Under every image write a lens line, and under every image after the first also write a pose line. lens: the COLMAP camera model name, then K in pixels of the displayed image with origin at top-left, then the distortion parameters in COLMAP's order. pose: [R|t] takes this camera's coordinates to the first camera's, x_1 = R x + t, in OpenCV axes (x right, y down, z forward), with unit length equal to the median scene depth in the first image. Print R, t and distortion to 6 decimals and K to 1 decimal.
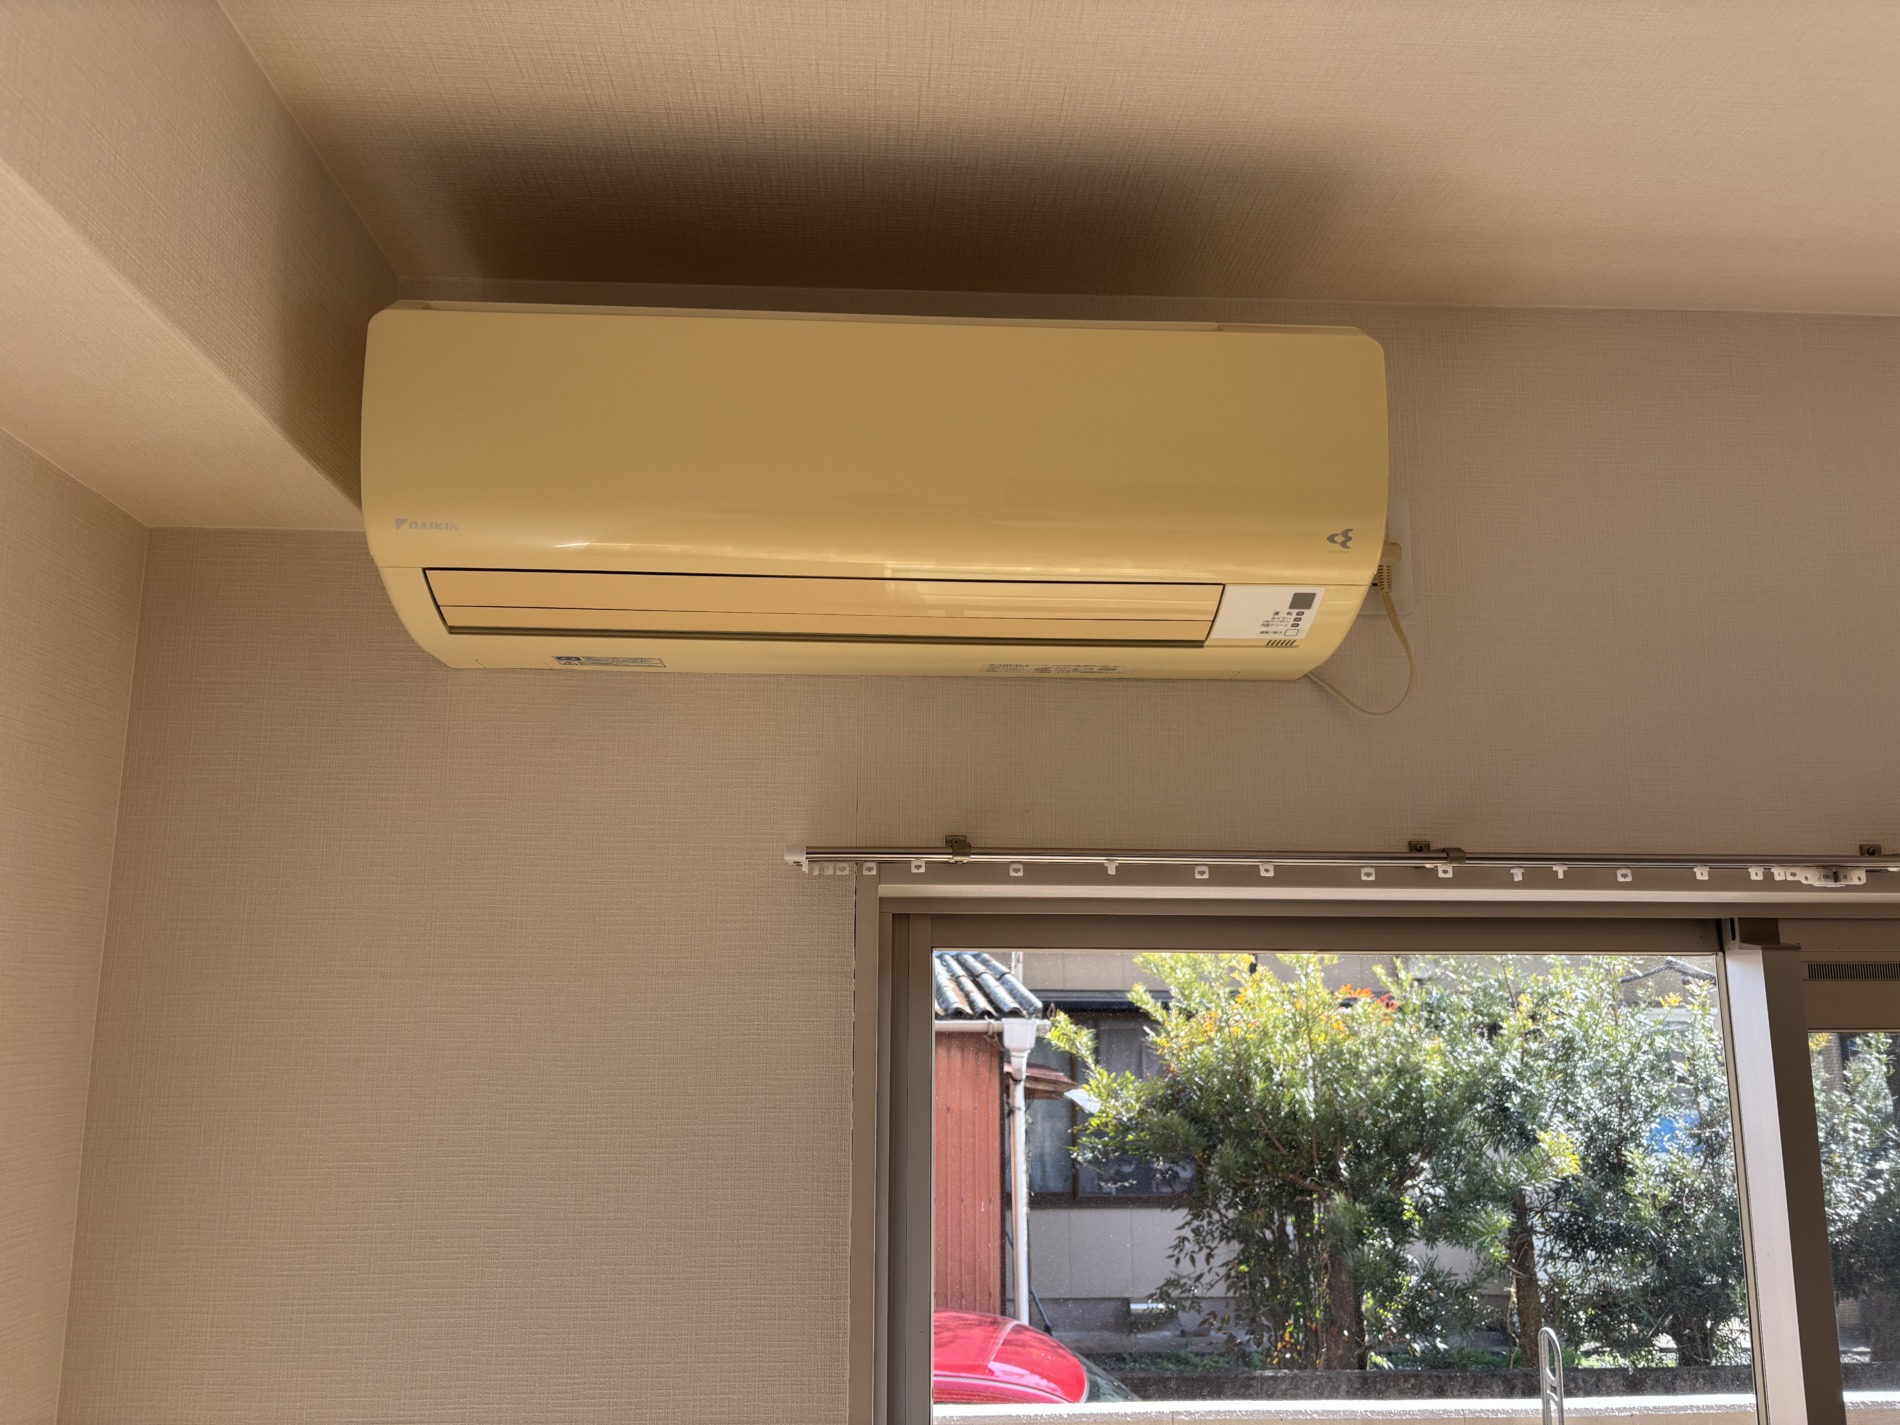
lens RADIAL K [[1441.8, 0, 943.2], [0, 1441.8, 725.0], [0, 0, 1]] dist [0.020339, -0.002948]
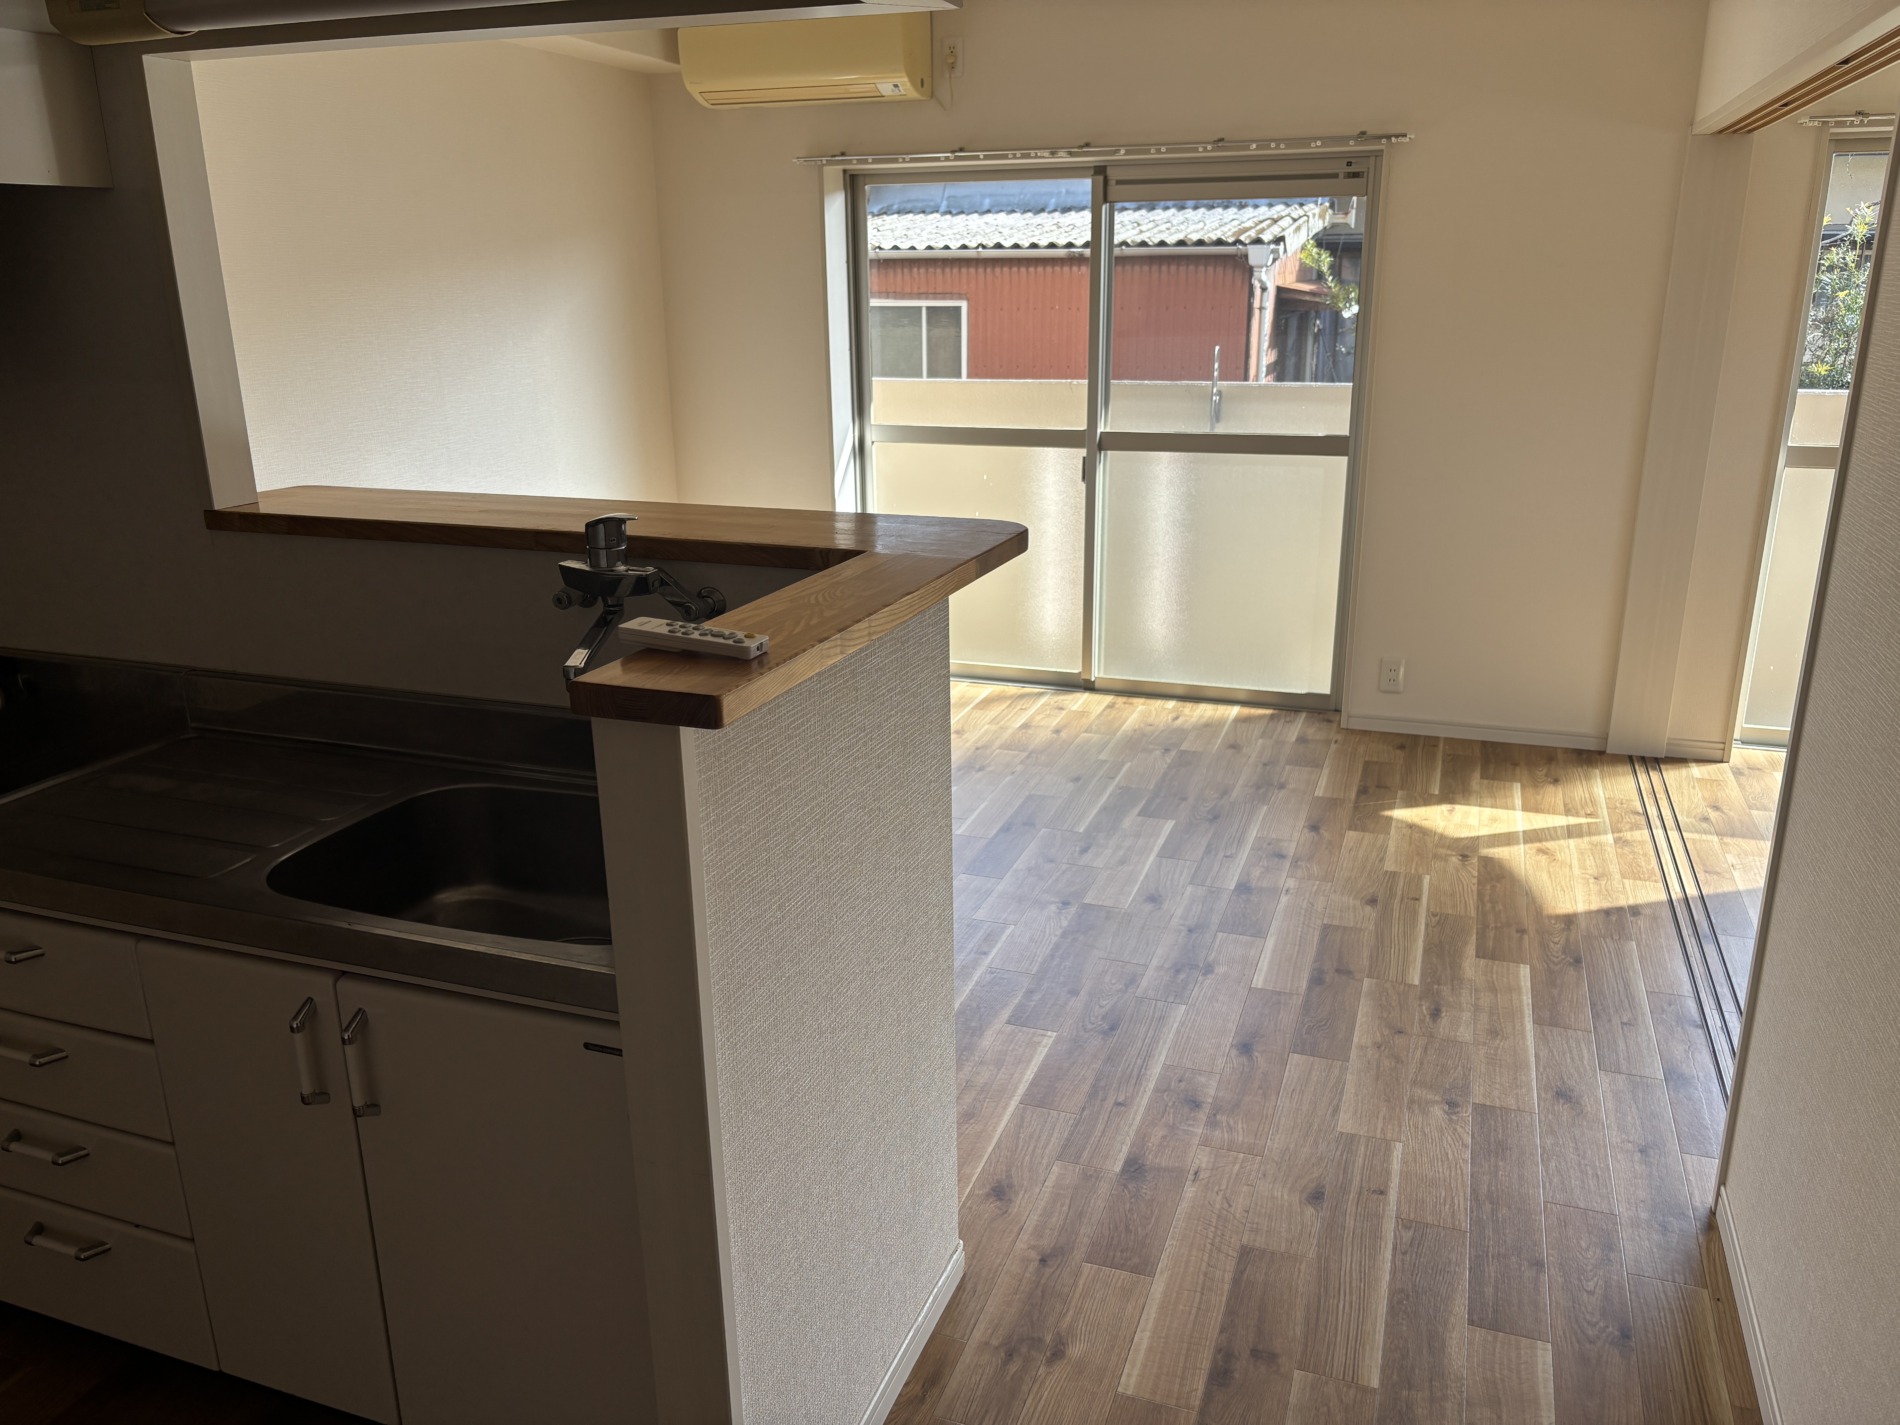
lens RADIAL K [[1441.8, 0, 943.2], [0, 1441.8, 725.0], [0, 0, 1]] dist [0.020339, -0.002948]
pose [[0.922151, 0.101903, -0.373168, 0.339259], [0.087177, 0.885117, 0.457130, -0.056523], [0.376880, -0.454074, 0.807328, -0.486700]]
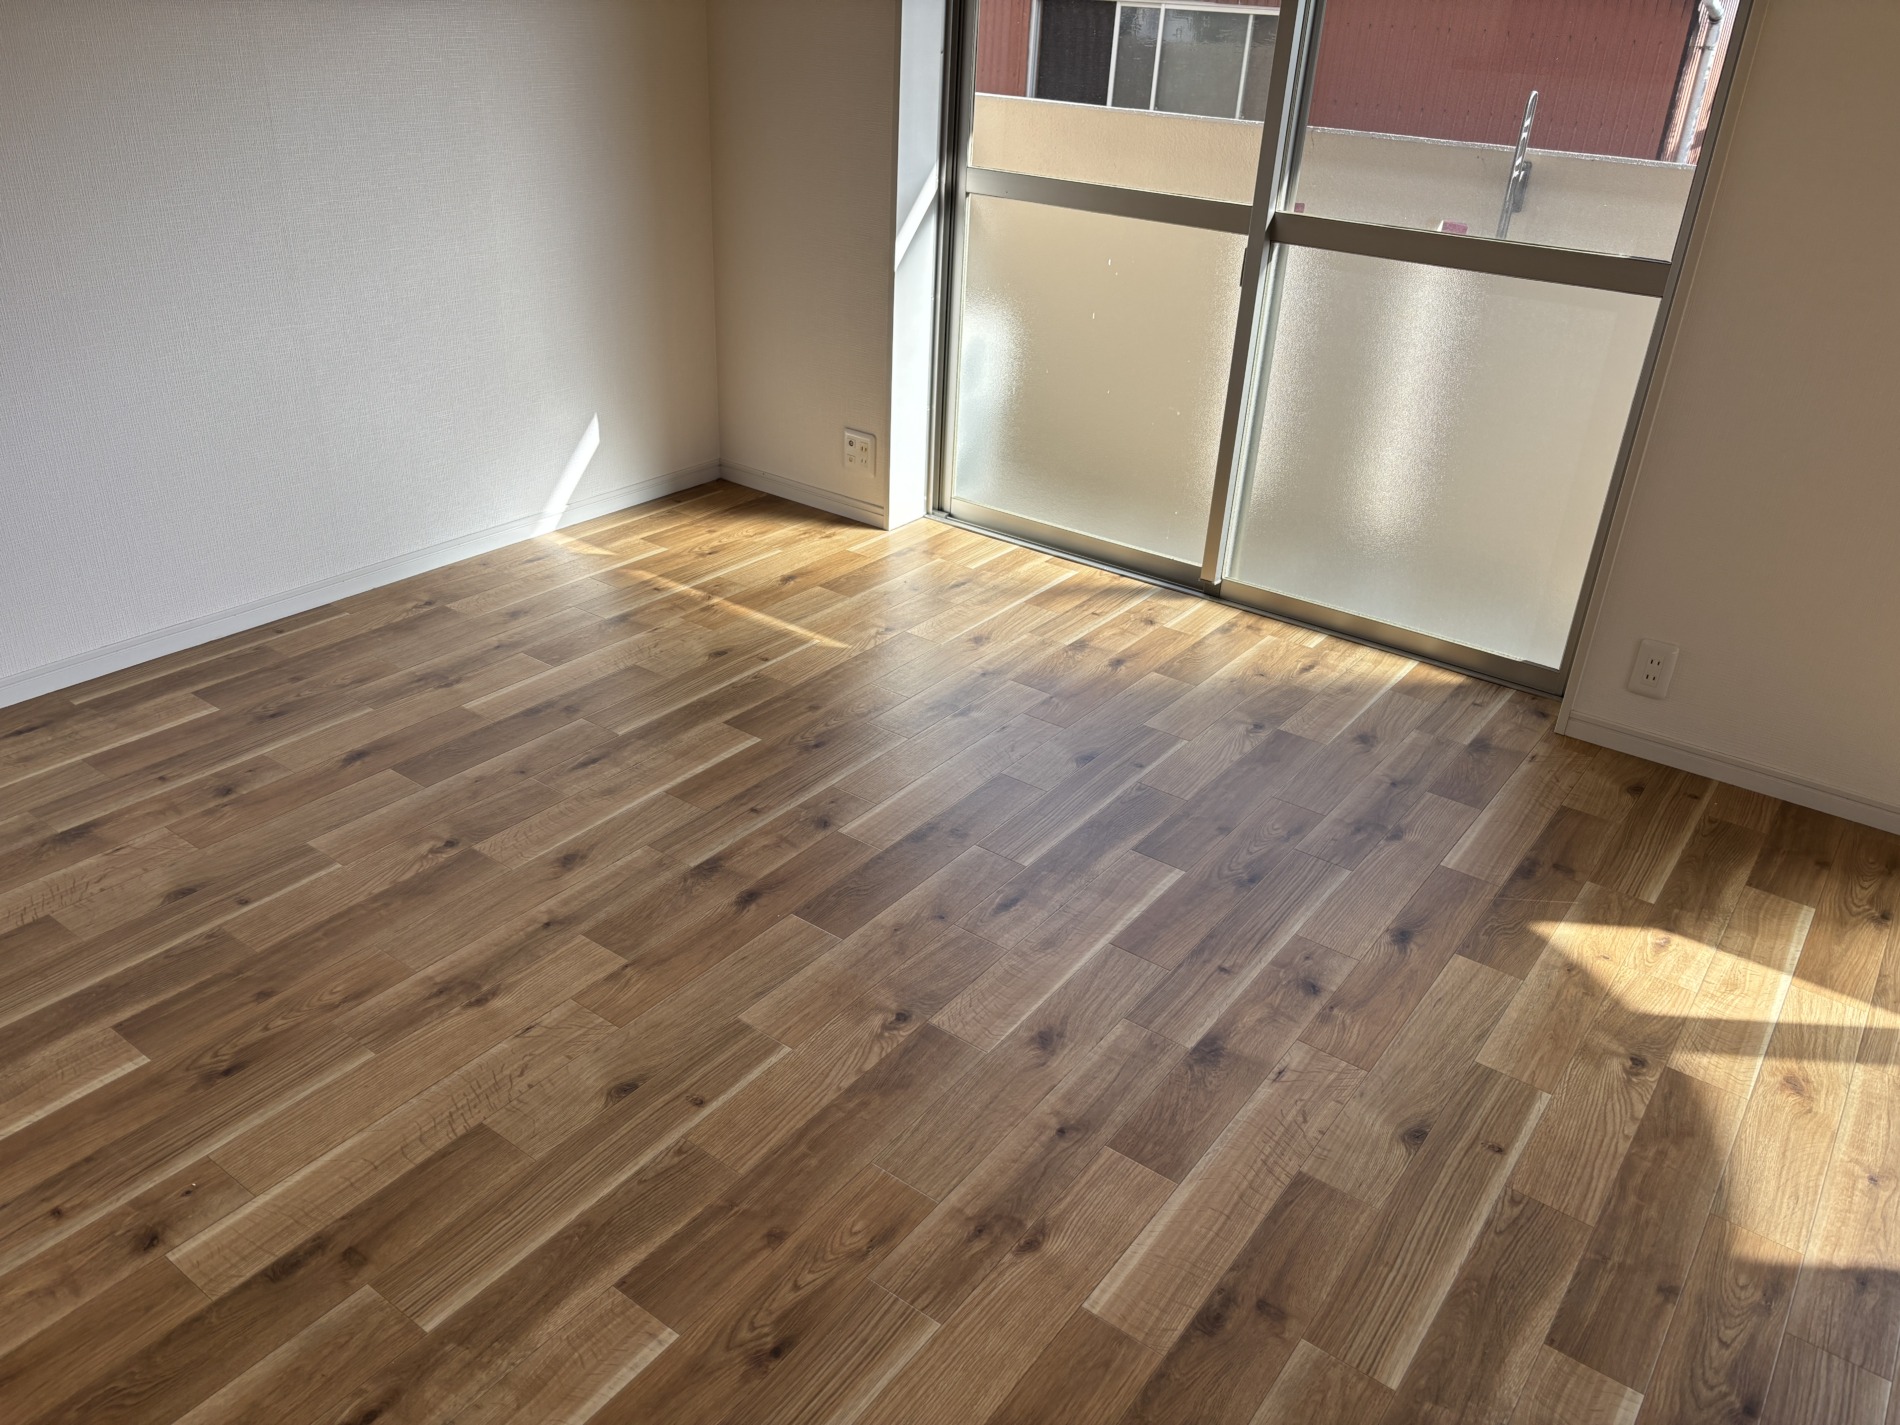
lens RADIAL K [[1441.8, 0, 943.2], [0, 1441.8, 725.0], [0, 0, 1]] dist [0.020339, -0.002948]
pose [[0.774827, 0.320007, -0.545196, 0.353050], [0.076733, 0.808431, 0.583568, 0.002893], [0.627499, -0.493999, 0.601839, -0.238050]]
